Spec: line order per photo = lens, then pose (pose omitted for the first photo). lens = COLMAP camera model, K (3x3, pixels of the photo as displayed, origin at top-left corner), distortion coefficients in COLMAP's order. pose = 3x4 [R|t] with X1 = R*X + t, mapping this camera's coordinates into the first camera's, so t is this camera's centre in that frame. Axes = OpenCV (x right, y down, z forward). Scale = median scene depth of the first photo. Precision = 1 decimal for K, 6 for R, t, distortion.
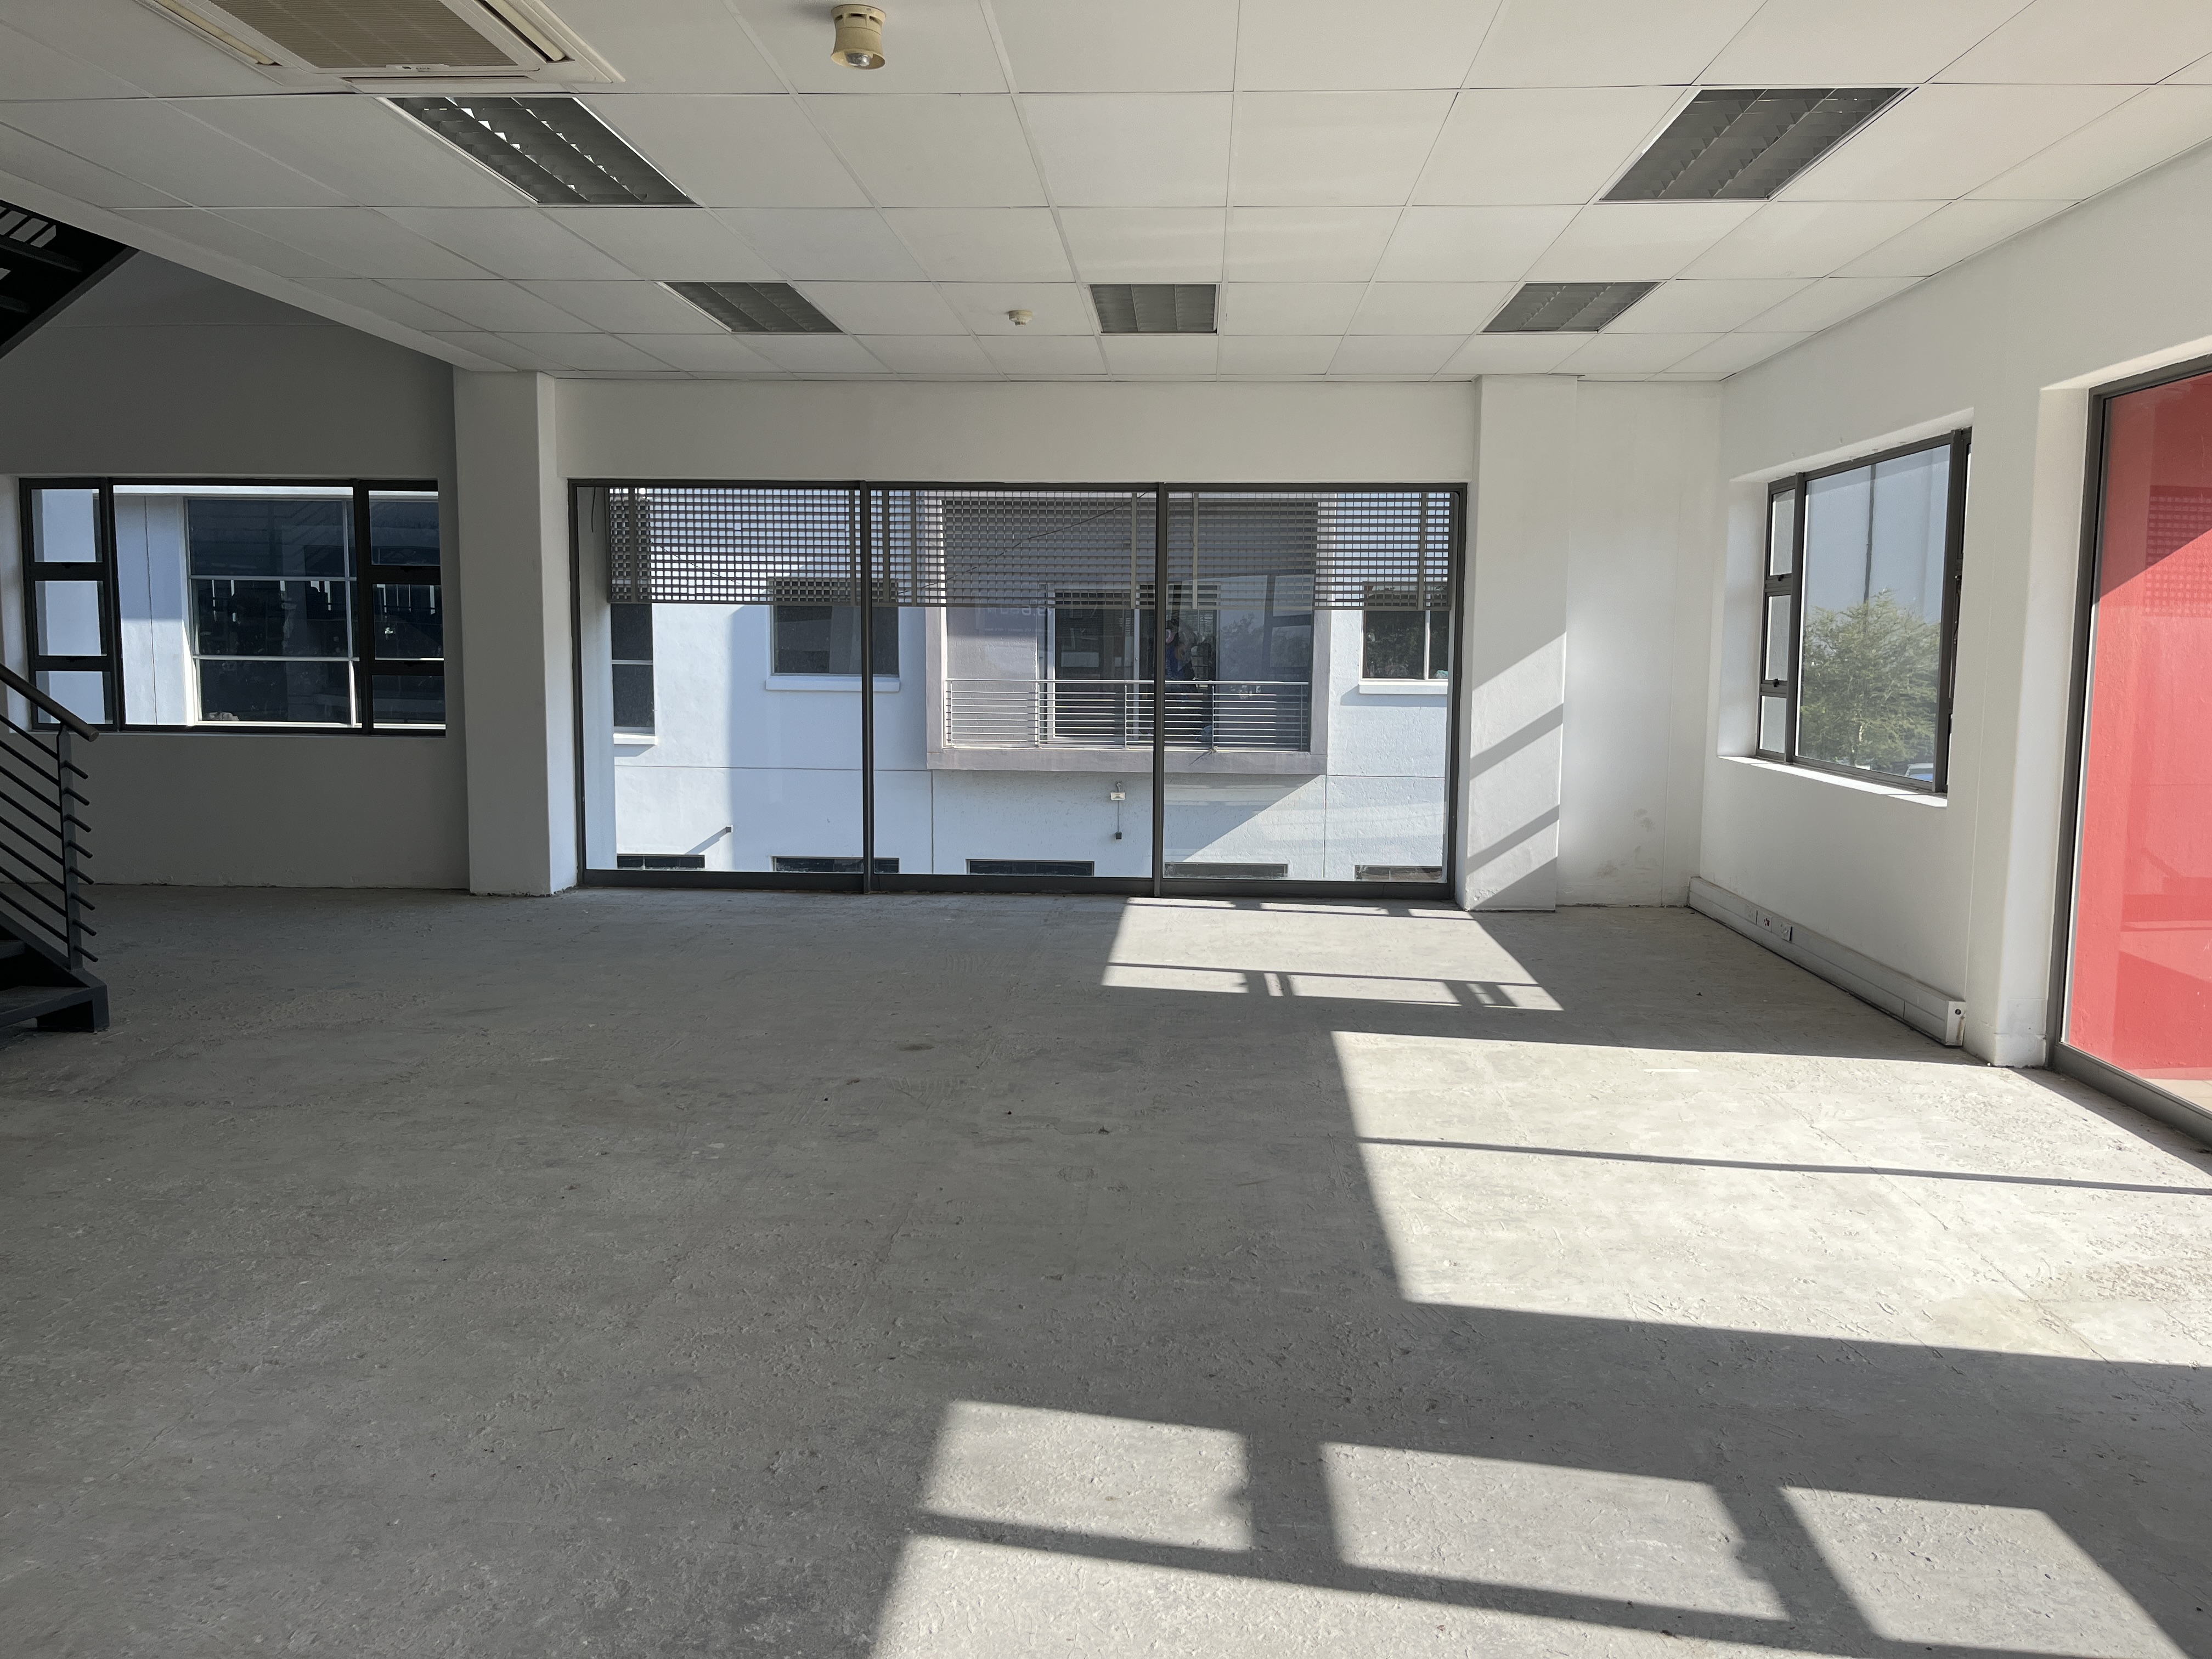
lens RADIAL K [[1670.8, 0, 1123.6], [0, 1670.8, 814.0], [0, 0, 1]] dist [0.059151, -0.081644]
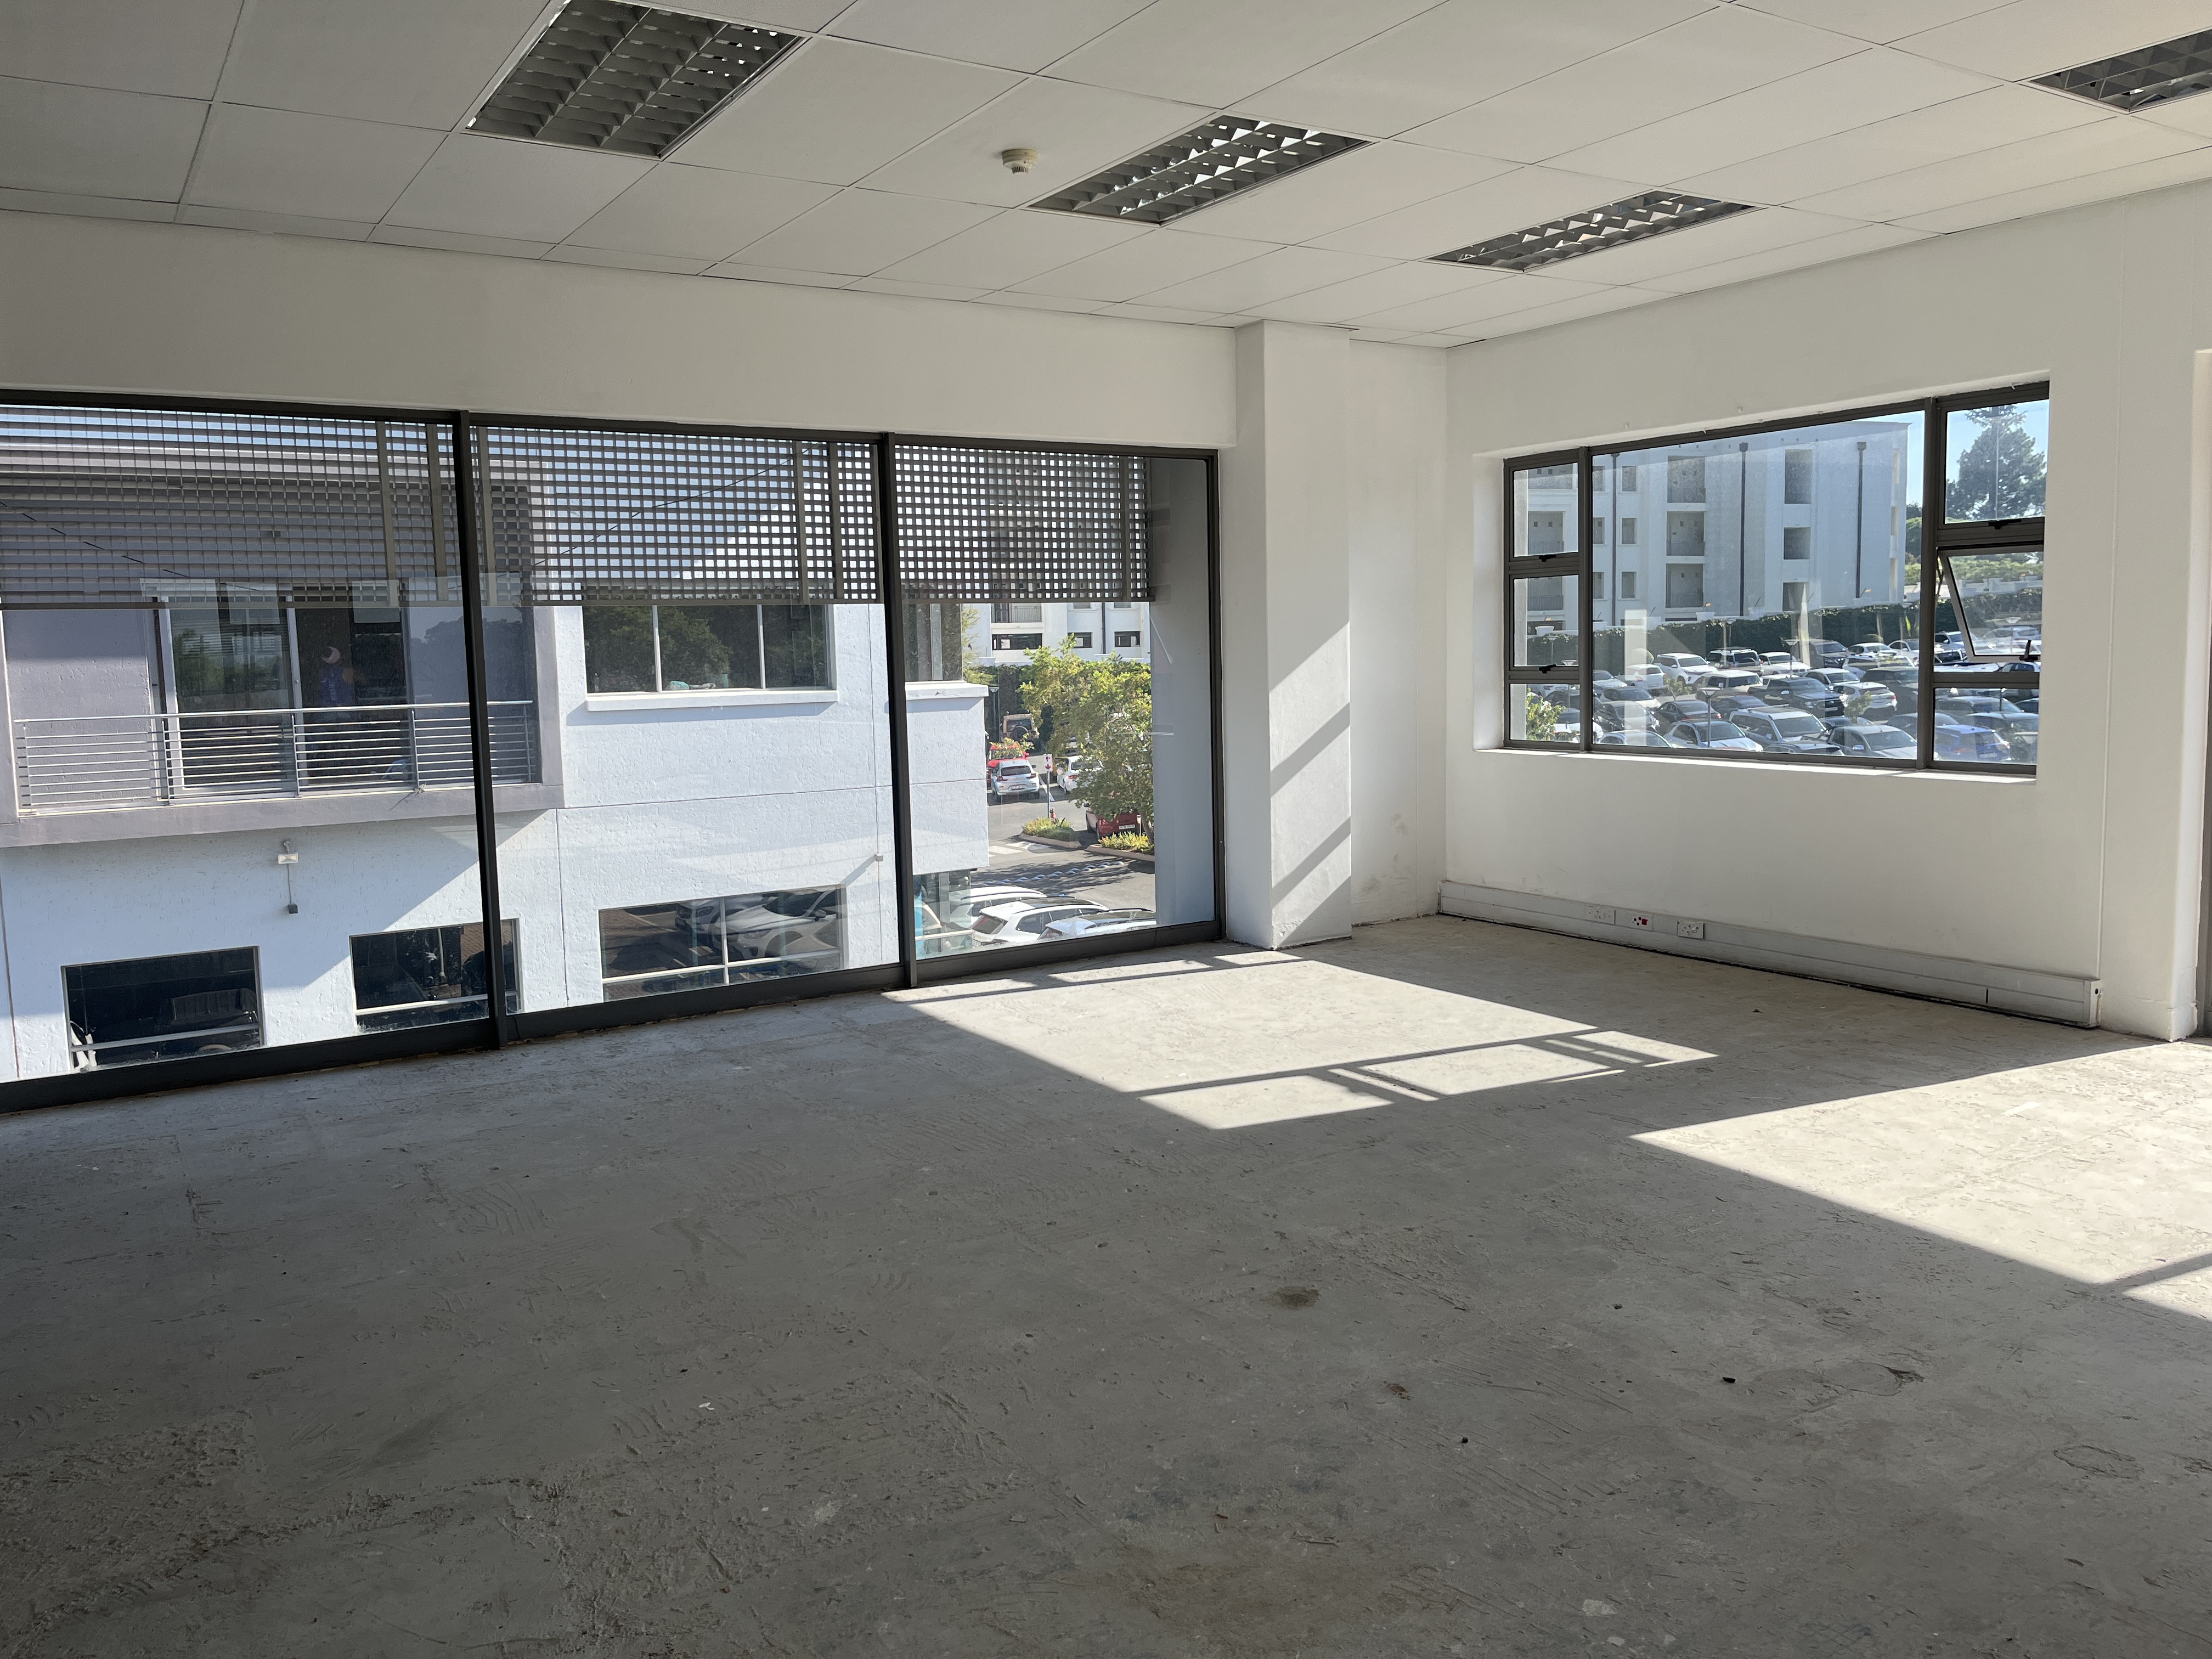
lens RADIAL K [[1670.8, 0, 1104.1], [0, 1670.8, 816.3], [0, 0, 1]] dist [0.059151, -0.081644]
pose [[0.820982, -0.088798, 0.564006, -0.432751], [0.090530, 0.995581, 0.024968, -0.049741], [-0.563731, 0.030561, 0.825393, 0.436595]]
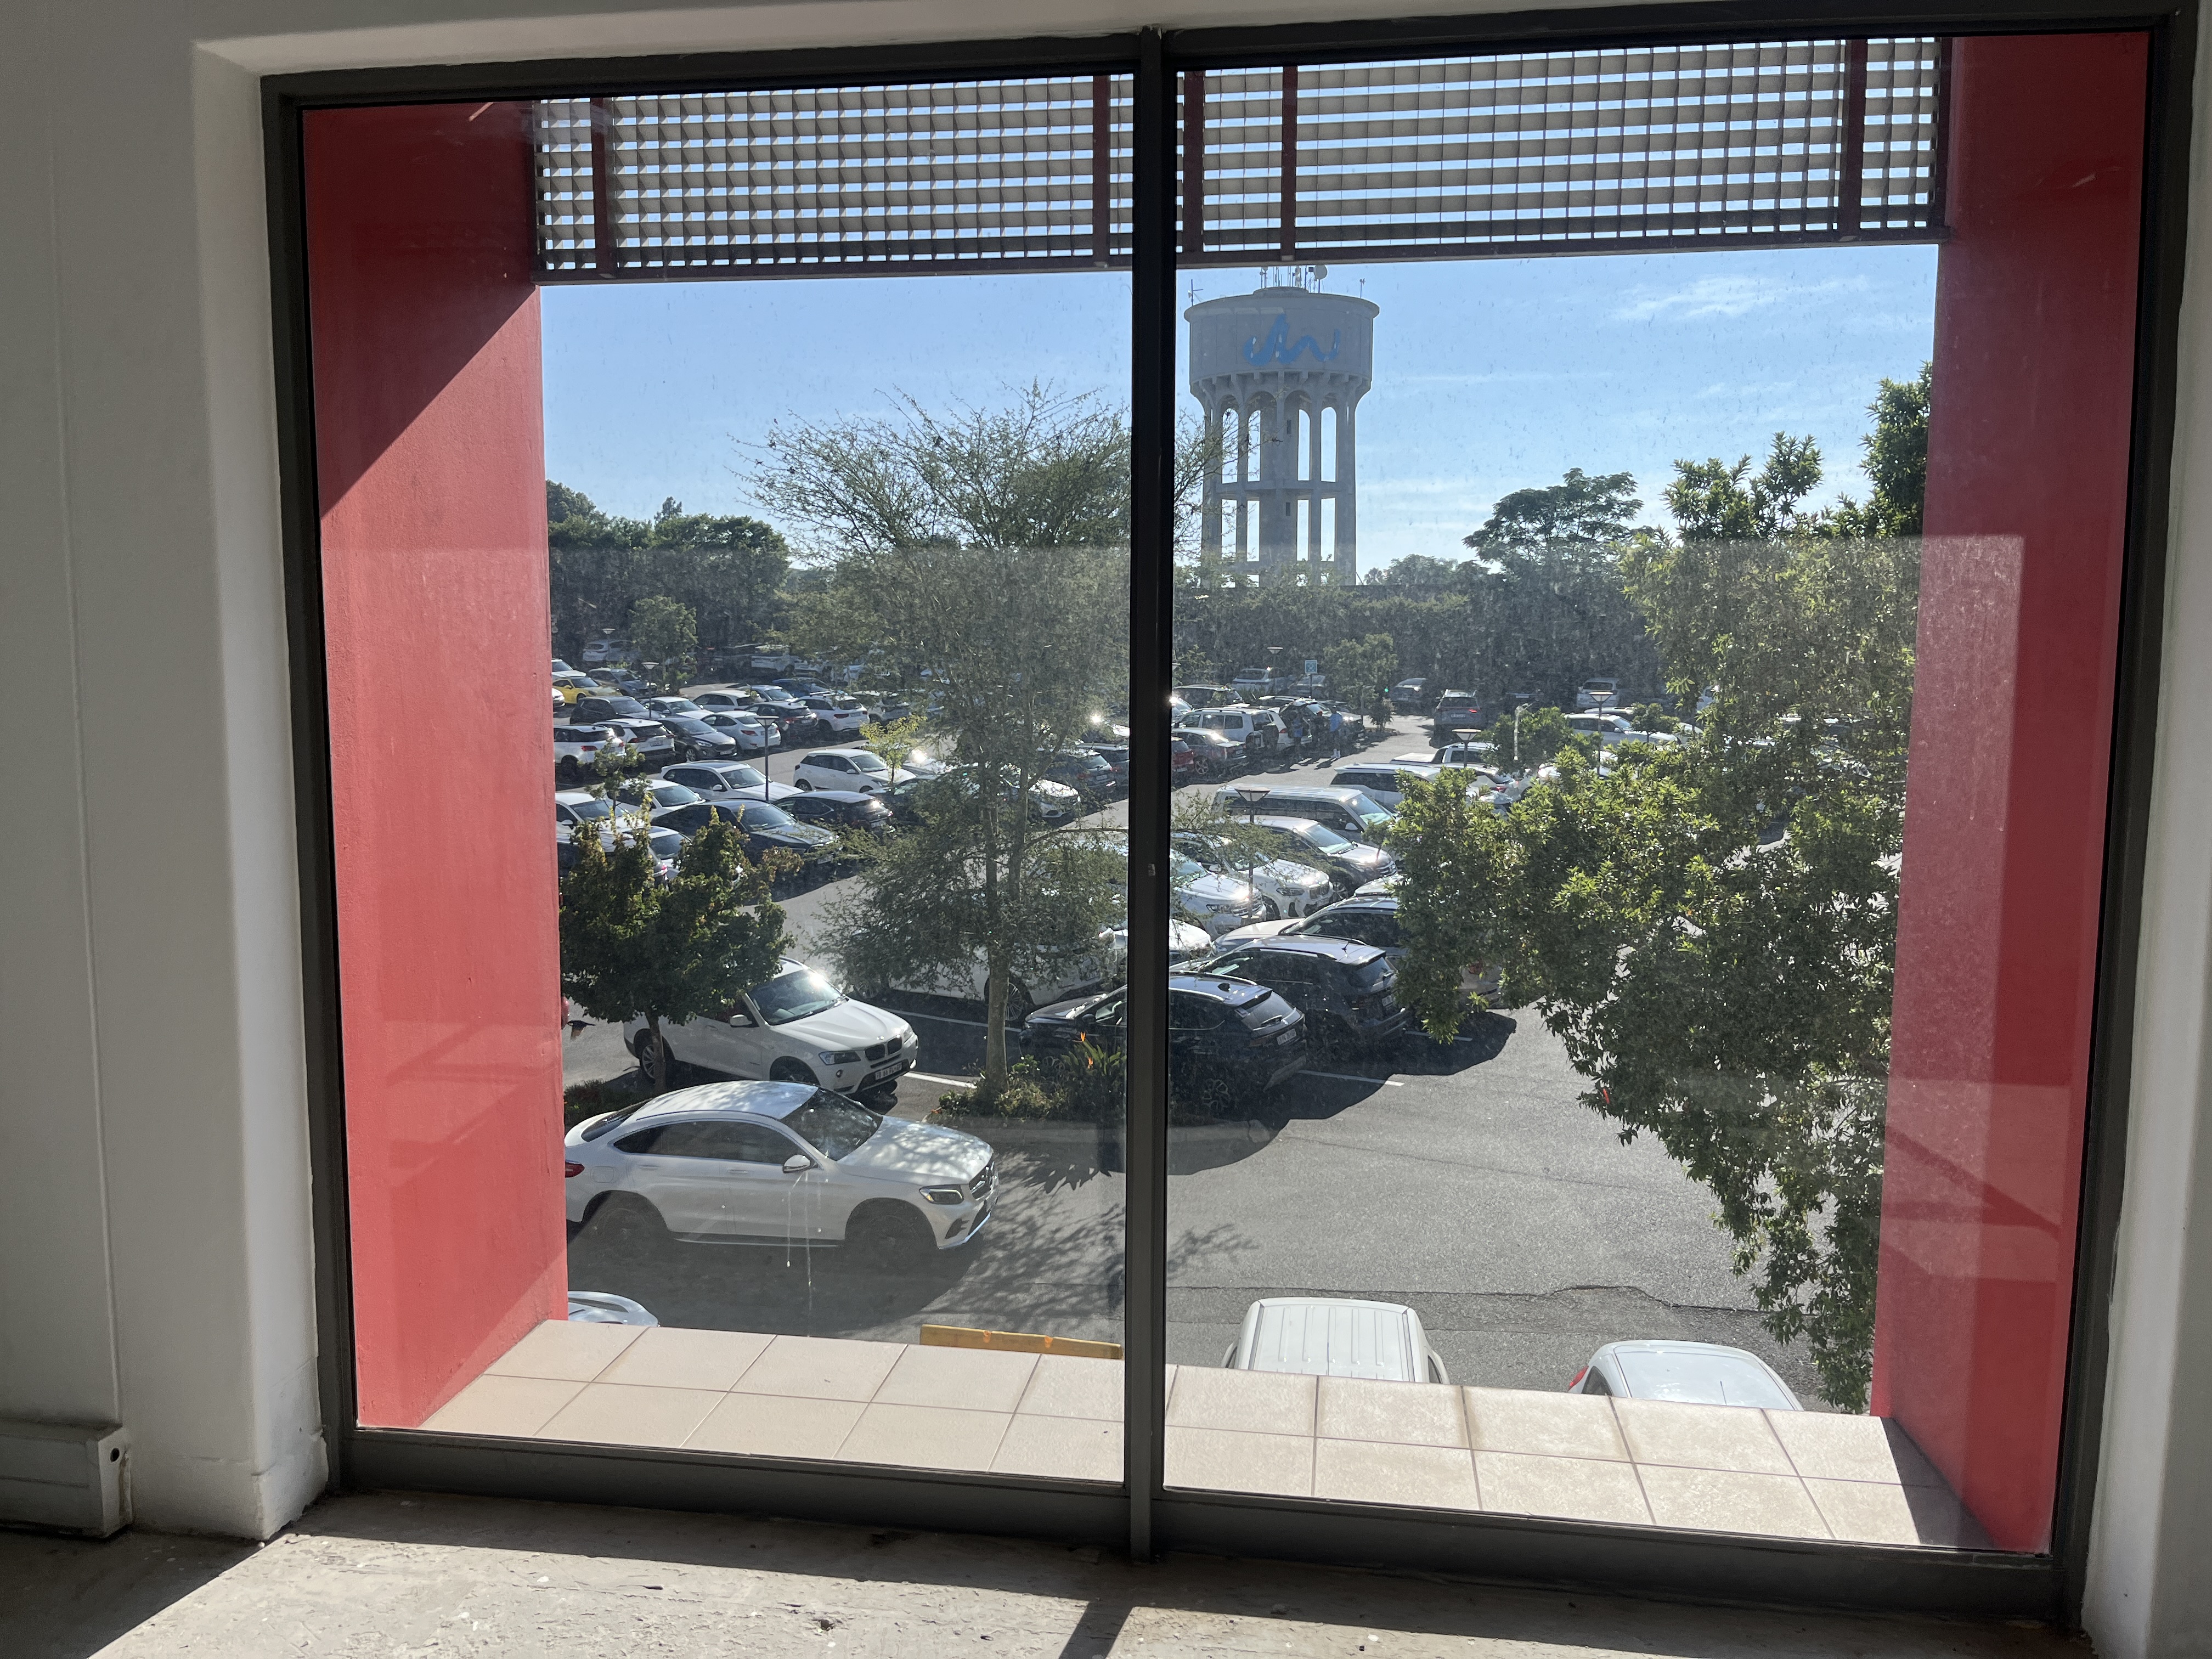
lens RADIAL K [[1670.8, 0, 1112.7], [0, 1670.8, 825.3], [0, 0, 1]] dist [0.059151, -0.081644]
pose [[0.095174, -0.115497, 0.988738, 0.086405], [0.097387, 0.989562, 0.106219, -0.056532], [-0.990685, 0.086180, 0.105429, 0.574989]]
